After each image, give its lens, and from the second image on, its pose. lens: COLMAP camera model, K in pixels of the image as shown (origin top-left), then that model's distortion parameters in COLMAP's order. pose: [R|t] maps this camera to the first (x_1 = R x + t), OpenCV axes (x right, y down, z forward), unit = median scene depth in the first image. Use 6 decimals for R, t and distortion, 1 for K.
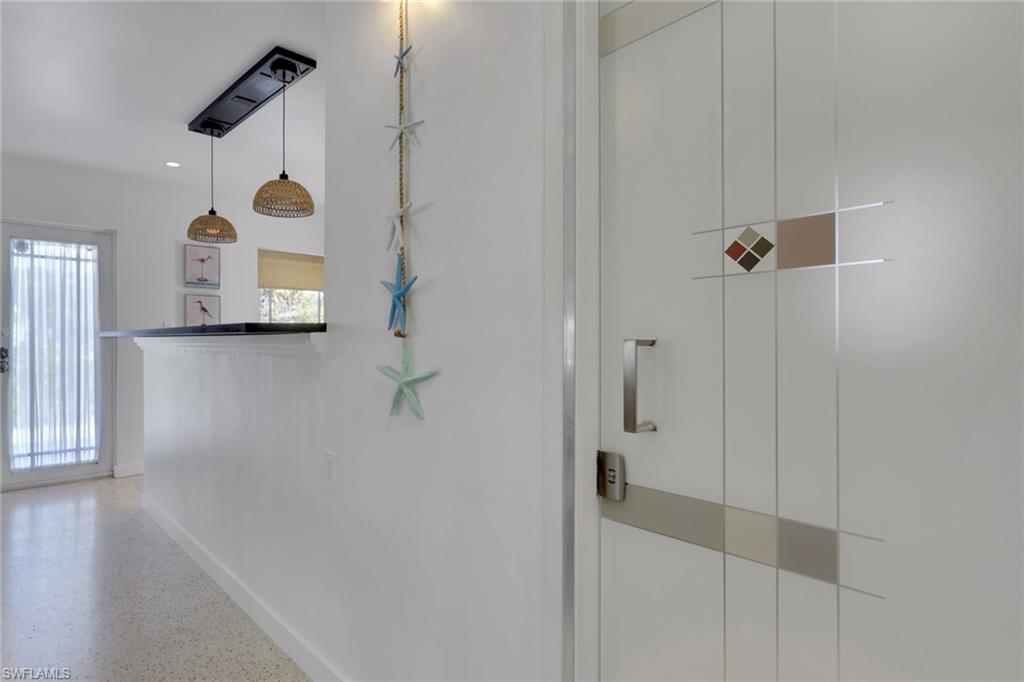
lens RADIAL K [[513.7, 0, 513.5], [0, 513.7, 341.6], [0, 0, 1]] dist [-0.001193, 0.000633]
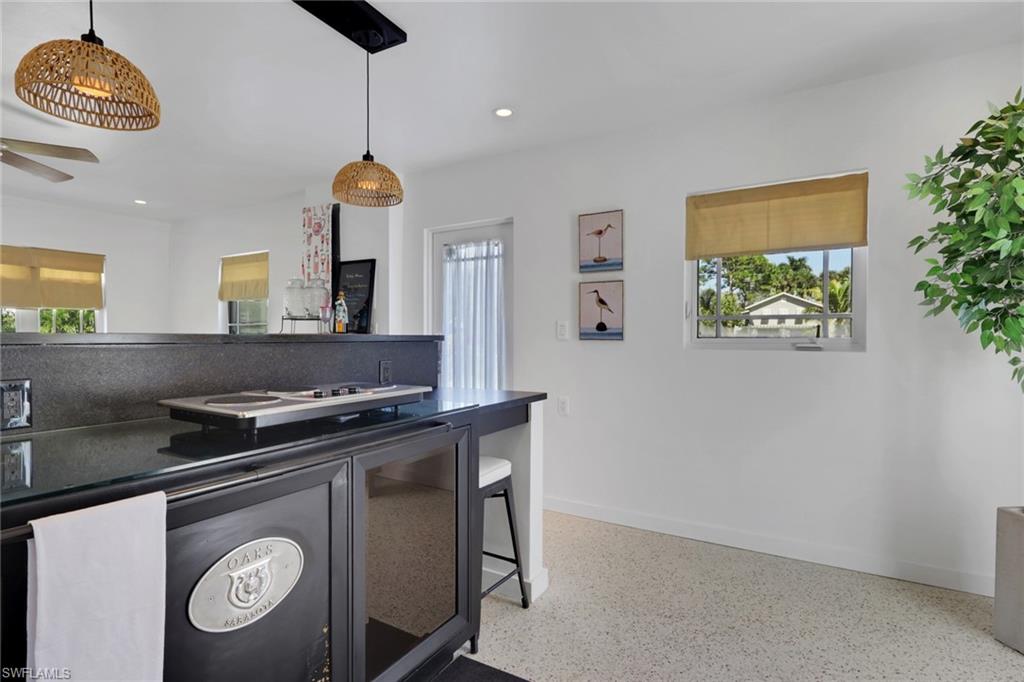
lens RADIAL K [[513.7, 0, 512.8], [0, 513.7, 338.3], [0, 0, 1]] dist [-0.001193, 0.000633]
pose [[0.221685, 0.012190, -0.975042, 0.064782], [0.003655, 0.999904, 0.013332, -0.023697], [0.975111, -0.006519, 0.221619, 0.776327]]
